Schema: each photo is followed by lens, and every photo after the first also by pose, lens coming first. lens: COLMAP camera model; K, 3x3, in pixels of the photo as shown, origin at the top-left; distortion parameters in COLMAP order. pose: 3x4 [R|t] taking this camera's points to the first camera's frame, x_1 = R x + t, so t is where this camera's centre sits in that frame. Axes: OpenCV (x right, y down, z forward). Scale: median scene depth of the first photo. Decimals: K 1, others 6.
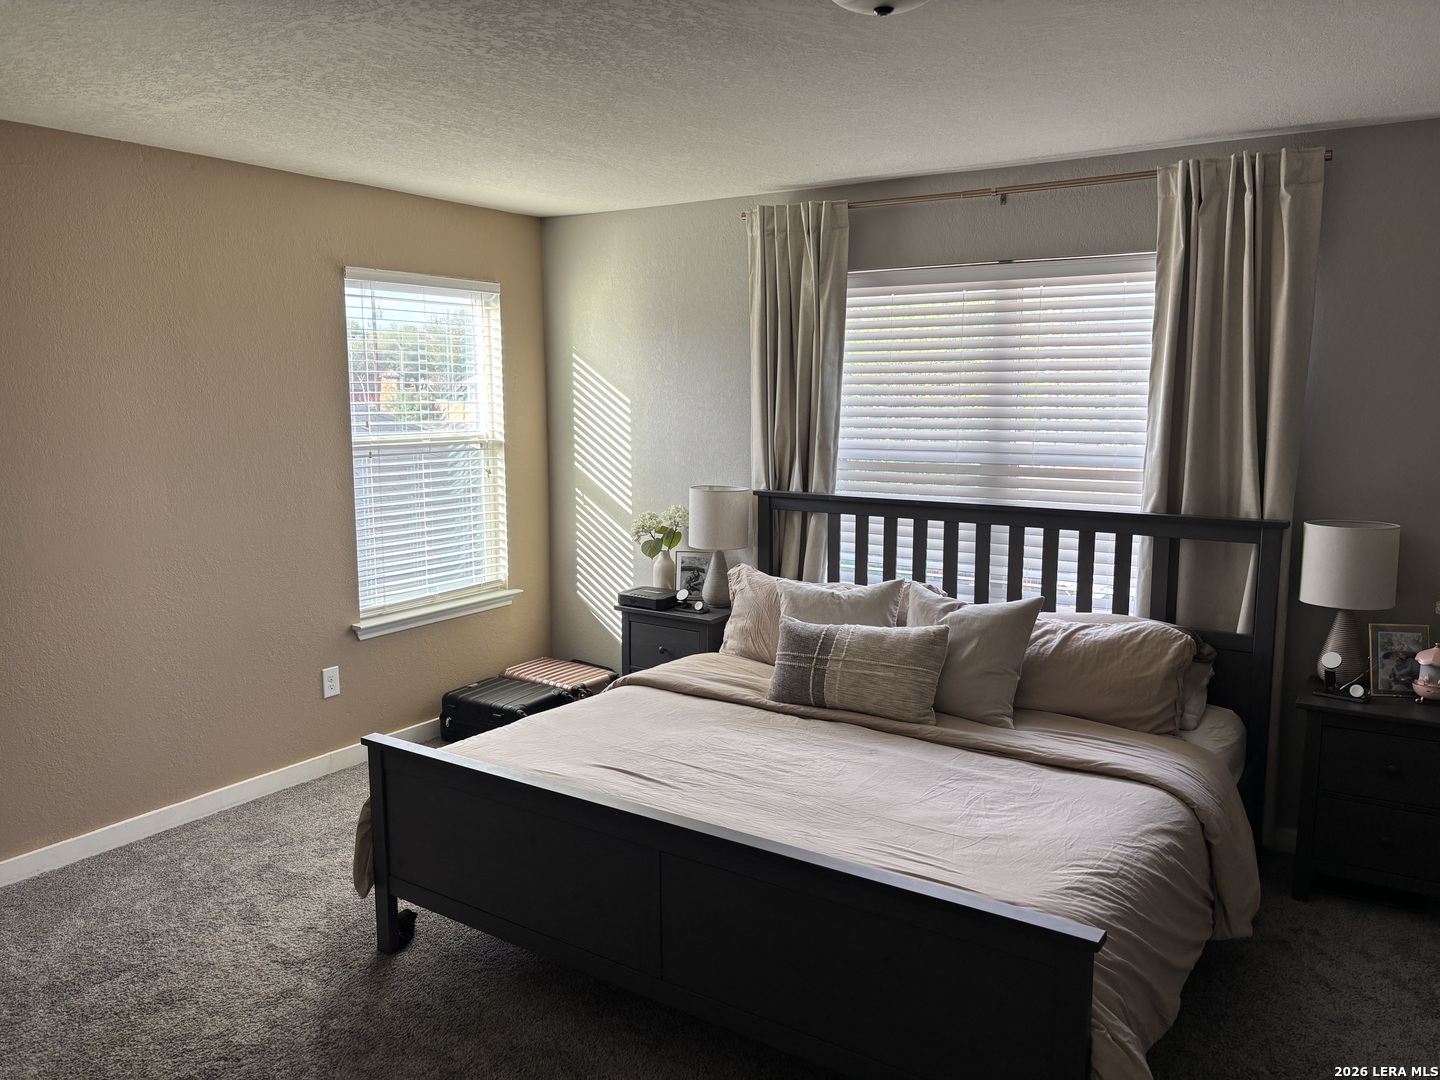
lens RADIAL K [[1085.6, 0, 717.8], [0, 1085.6, 541.6], [0, 0, 1]] dist [0.014767, -0.006536]
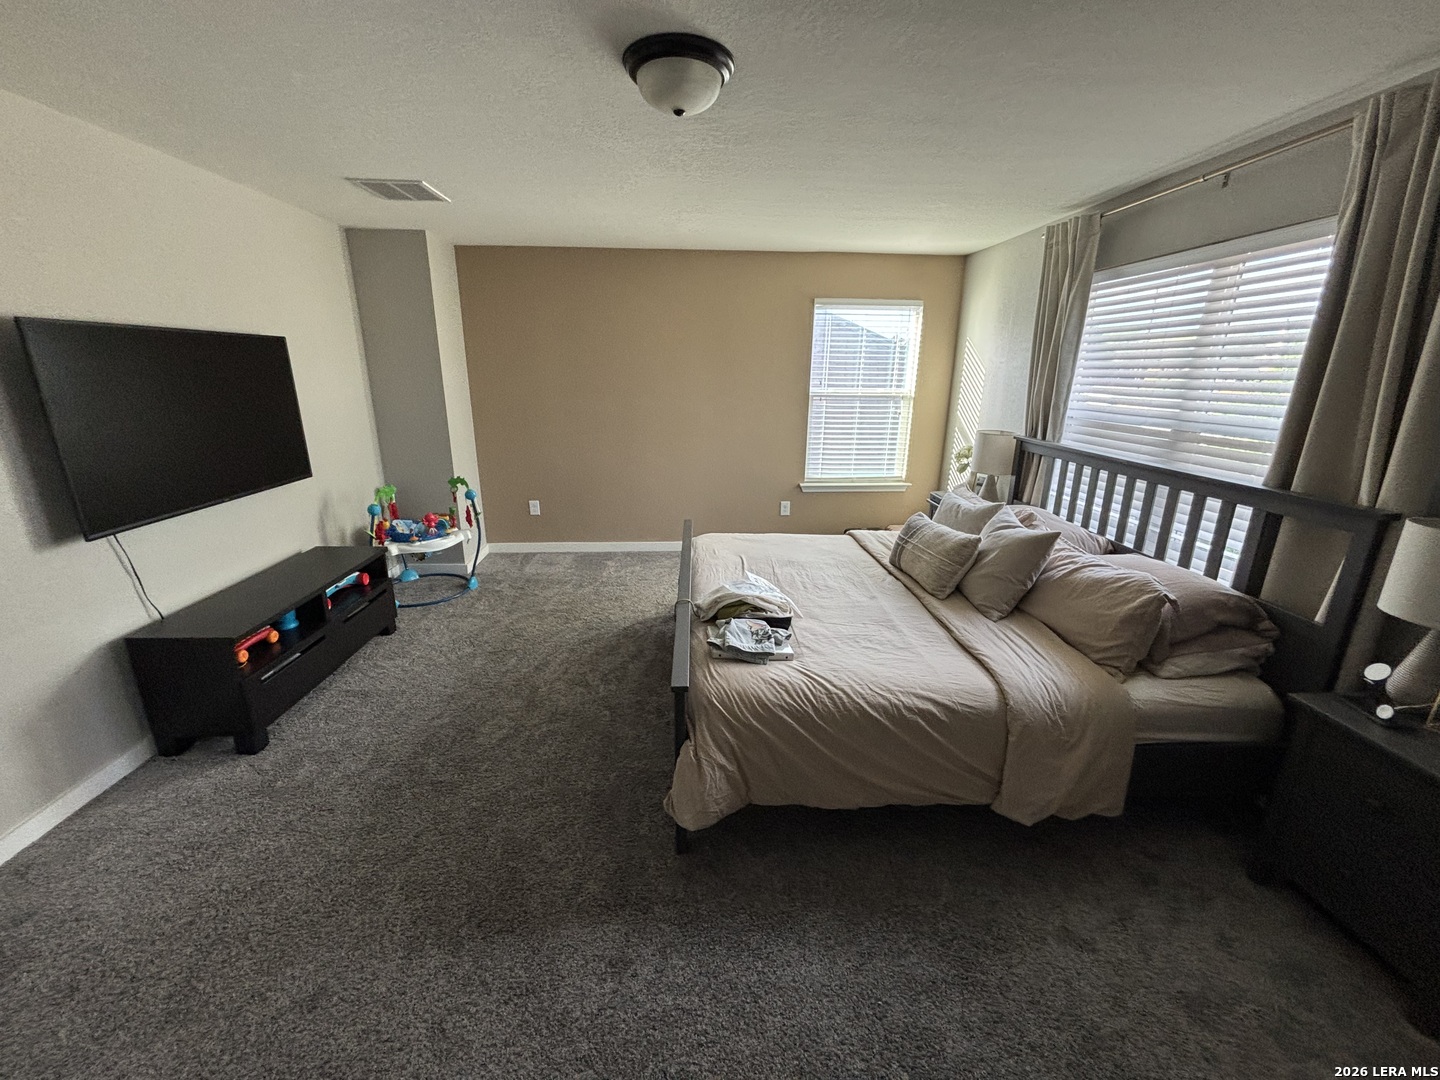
lens RADIAL K [[583.7, 0, 715.3], [0, 583.7, 537.0], [0, 0, 1]] dist [0.000910, 0.000388]
pose [[0.592643, 0.229499, -0.772078, 0.458487], [-0.123476, 0.973105, 0.194475, -0.019622], [0.795944, -0.019921, 0.605042, 0.221910]]
